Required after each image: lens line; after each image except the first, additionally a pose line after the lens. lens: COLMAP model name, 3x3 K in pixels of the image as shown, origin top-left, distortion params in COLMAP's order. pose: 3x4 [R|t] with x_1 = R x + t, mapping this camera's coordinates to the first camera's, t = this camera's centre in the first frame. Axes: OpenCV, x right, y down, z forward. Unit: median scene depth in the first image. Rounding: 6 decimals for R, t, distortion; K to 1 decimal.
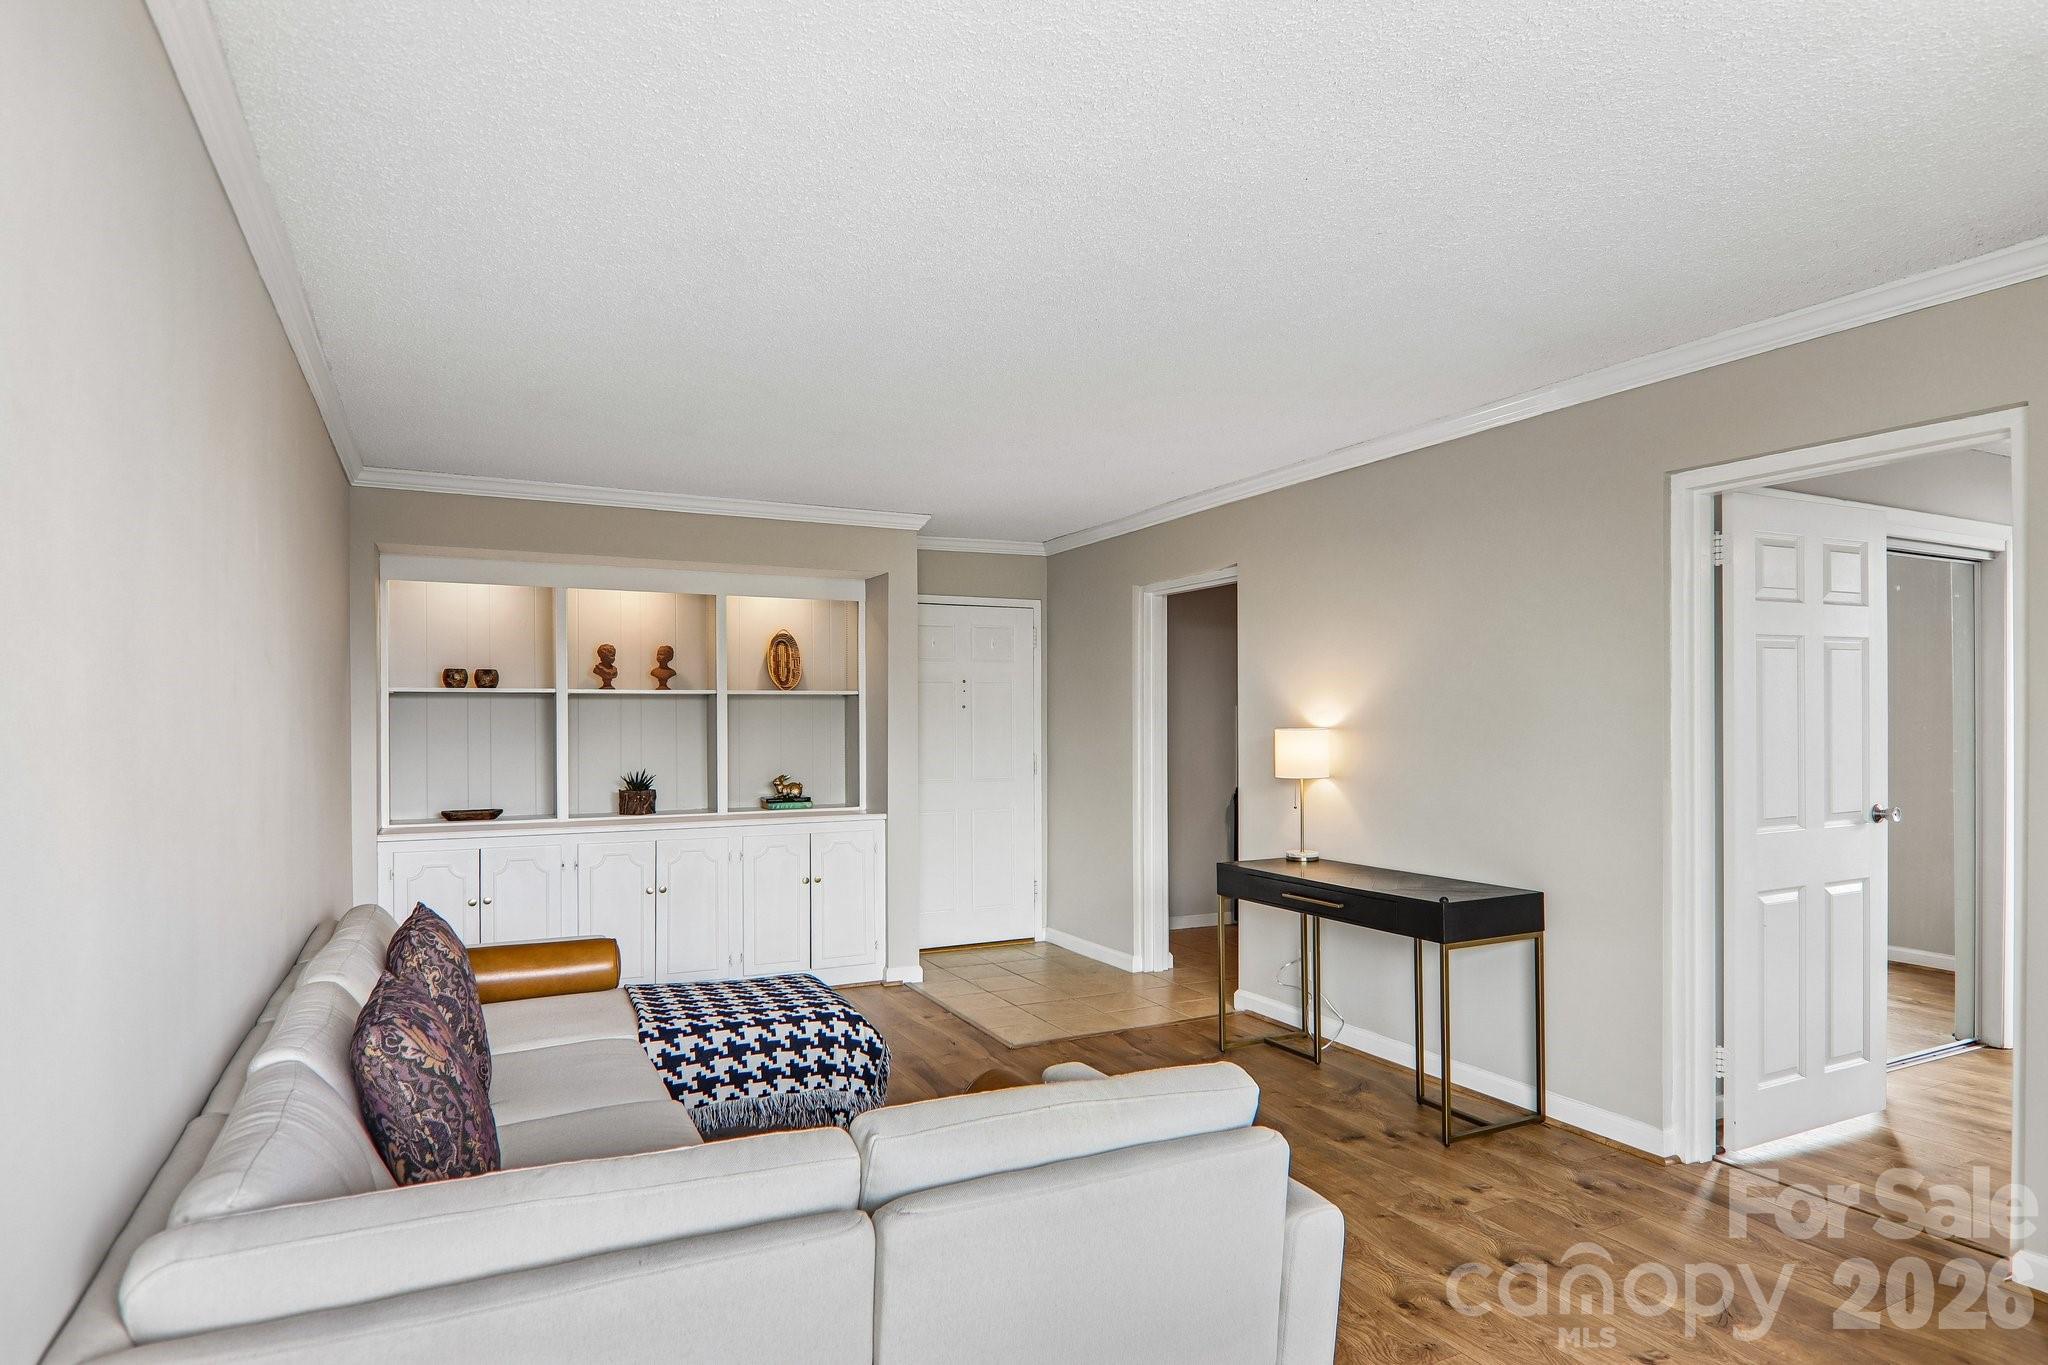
lens RADIAL K [[1148.0, 0, 1022.9], [0, 1148.0, 721.5], [0, 0, 1]] dist [0.003684, -0.019251]
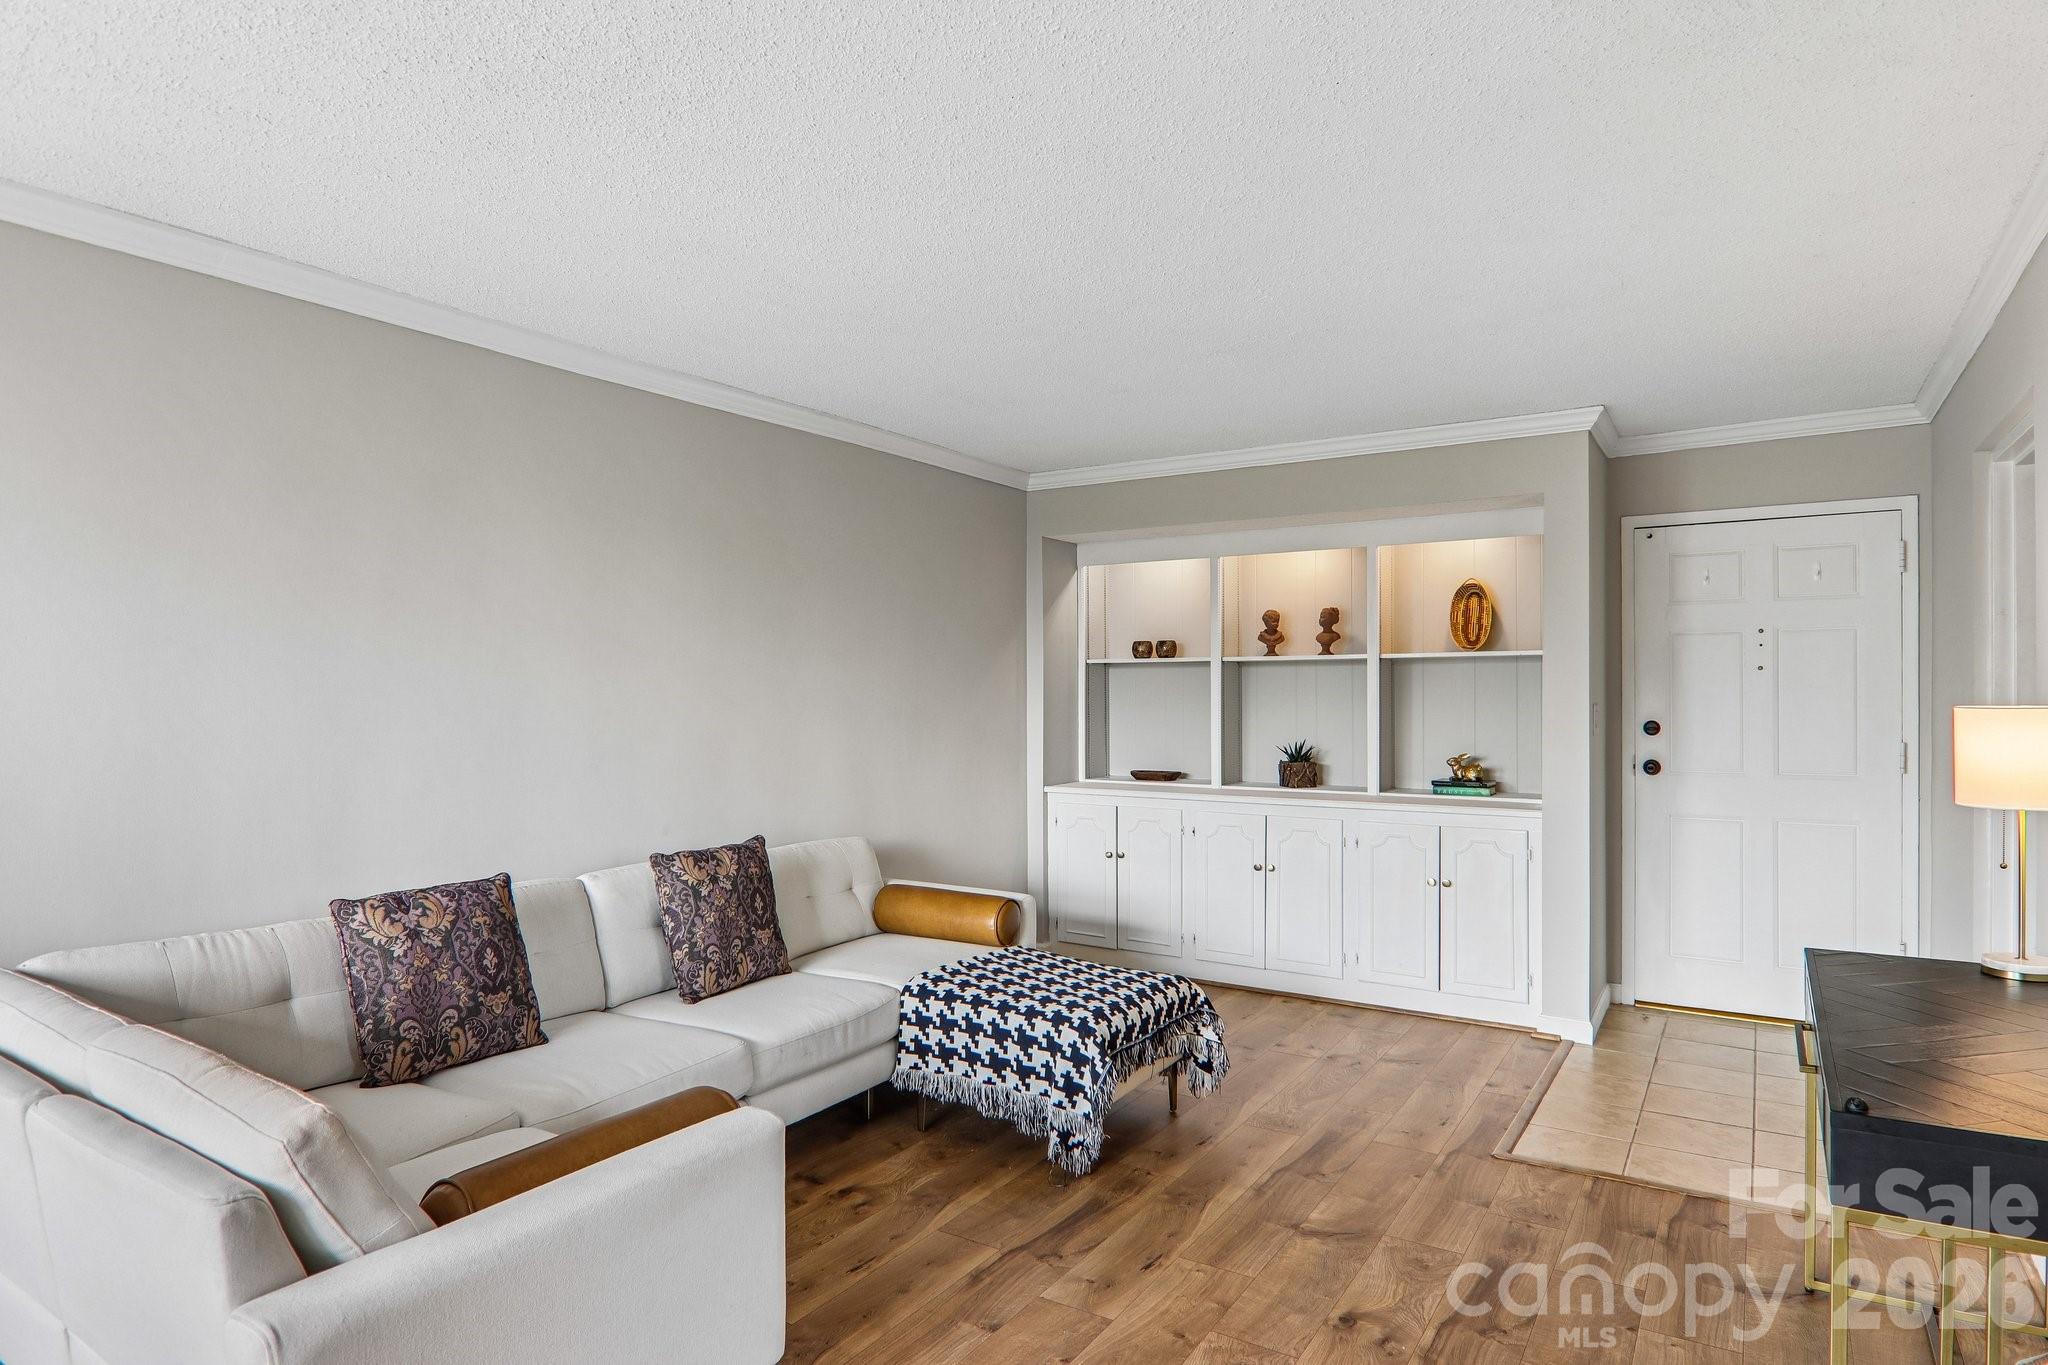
lens RADIAL K [[1148.2, 0, 1024.0], [0, 1148.2, 682.5], [0, 0, 1]] dist [0.002121, -0.015378]
pose [[0.512160, -0.003904, -0.858881, 0.386403], [0.000484, 0.999991, -0.004257, -0.001771], [0.858890, 0.001765, 0.512157, 0.339331]]
